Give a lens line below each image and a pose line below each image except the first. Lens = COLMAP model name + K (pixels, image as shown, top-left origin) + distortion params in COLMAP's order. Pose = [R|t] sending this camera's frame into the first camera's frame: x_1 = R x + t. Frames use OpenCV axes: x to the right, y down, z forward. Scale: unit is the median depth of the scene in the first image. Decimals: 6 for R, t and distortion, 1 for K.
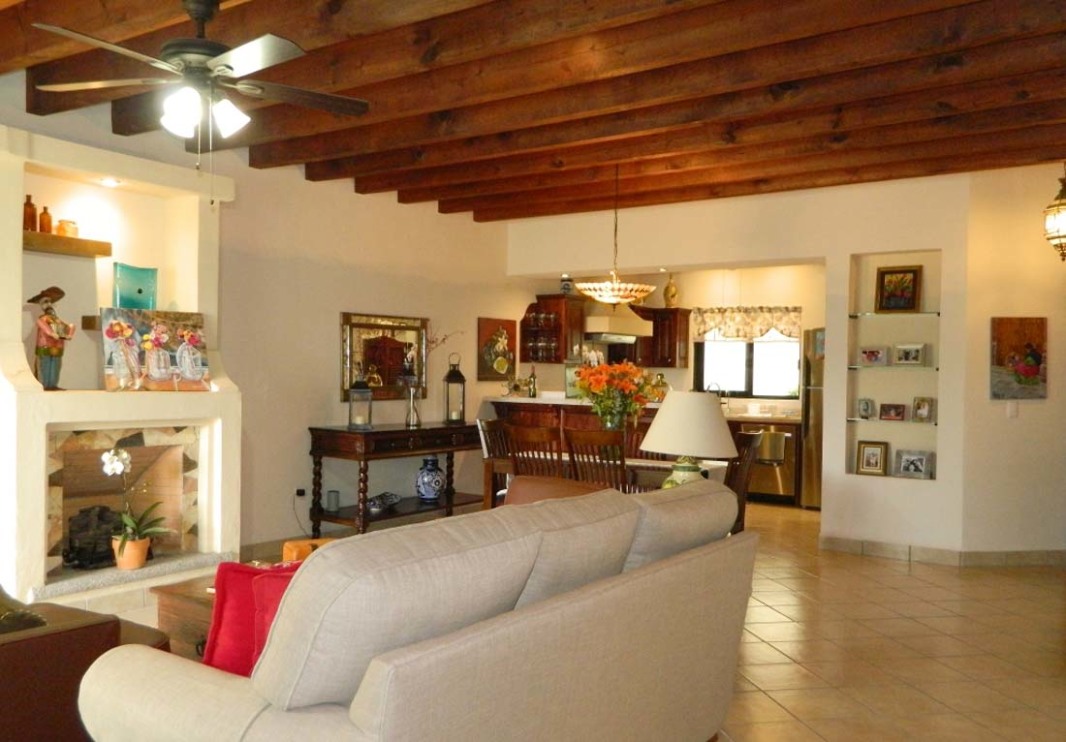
lens RADIAL K [[923.8, 0, 532.7], [0, 923.8, 374.6], [0, 0, 1]] dist [0.008625, 0.010009]
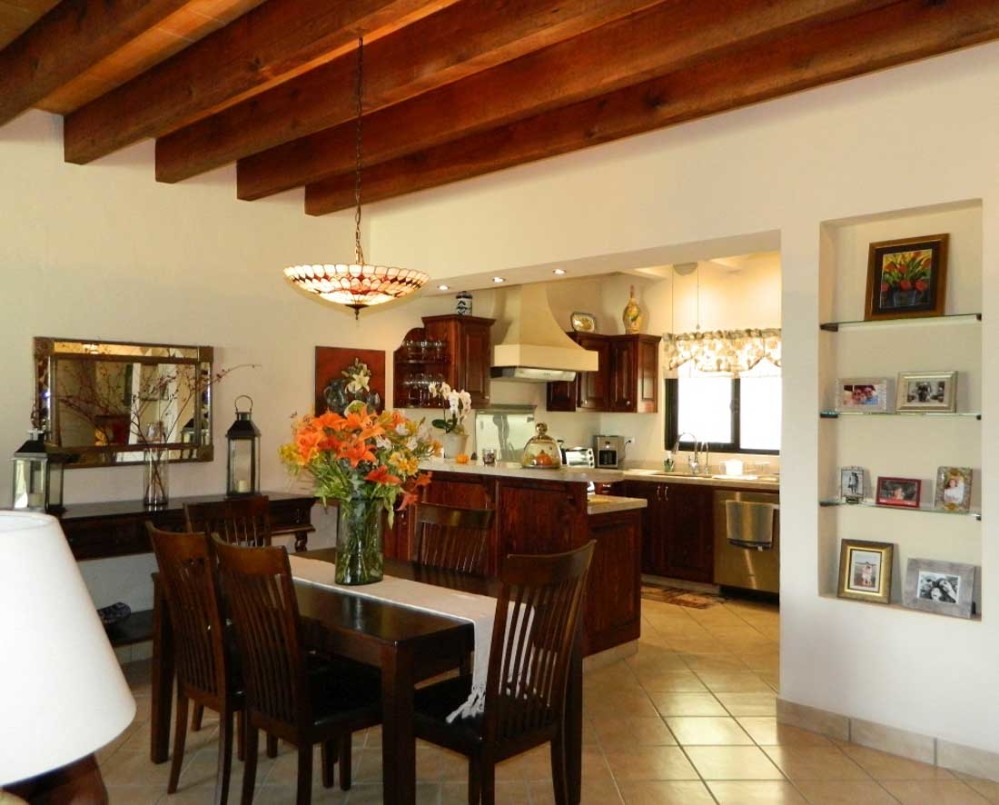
lens RADIAL K [[846.5, 0, 508.0], [0, 846.5, 387.5], [0, 0, 1]] dist [0.023944, 0.000840]
pose [[0.989992, -0.010921, -0.140700, 0.176662], [0.006213, 0.999407, -0.033855, -0.005960], [0.140986, 0.032642, 0.989473, 0.350065]]
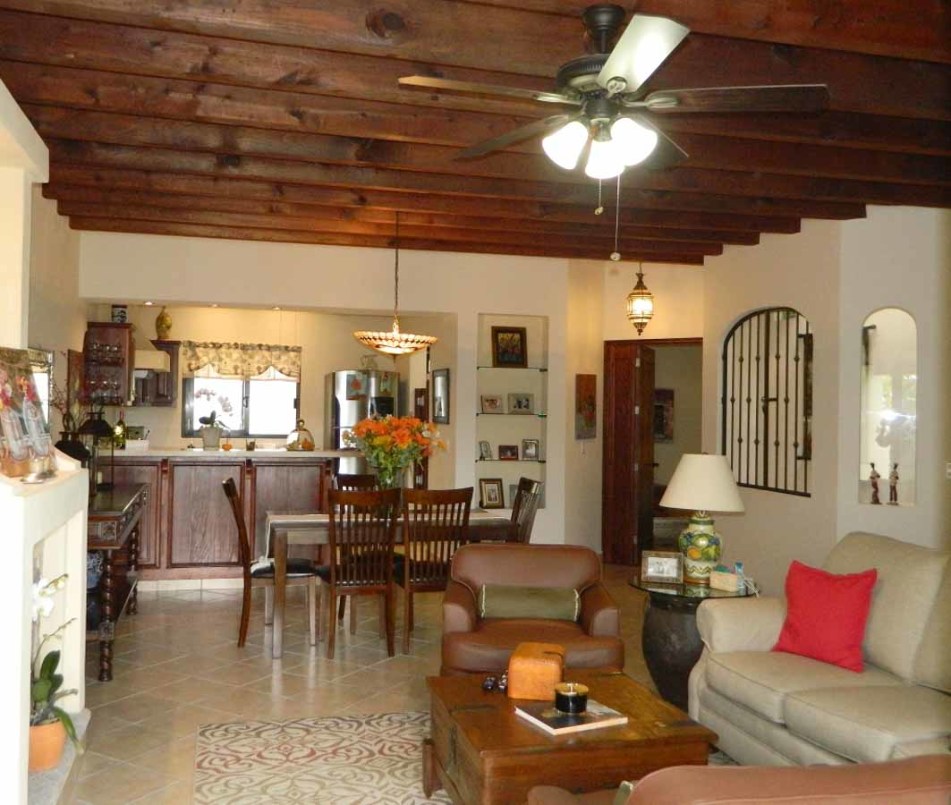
lens RADIAL K [[926.6, 0, 475.1], [0, 926.6, 400.4], [0, 0, 1]] dist [-0.067903, 0.000000]
pose [[0.655585, 0.001803, 0.755120, -0.402601], [-0.007773, 0.999960, 0.004361, -0.023295], [-0.755082, -0.008729, 0.655573, 0.214295]]
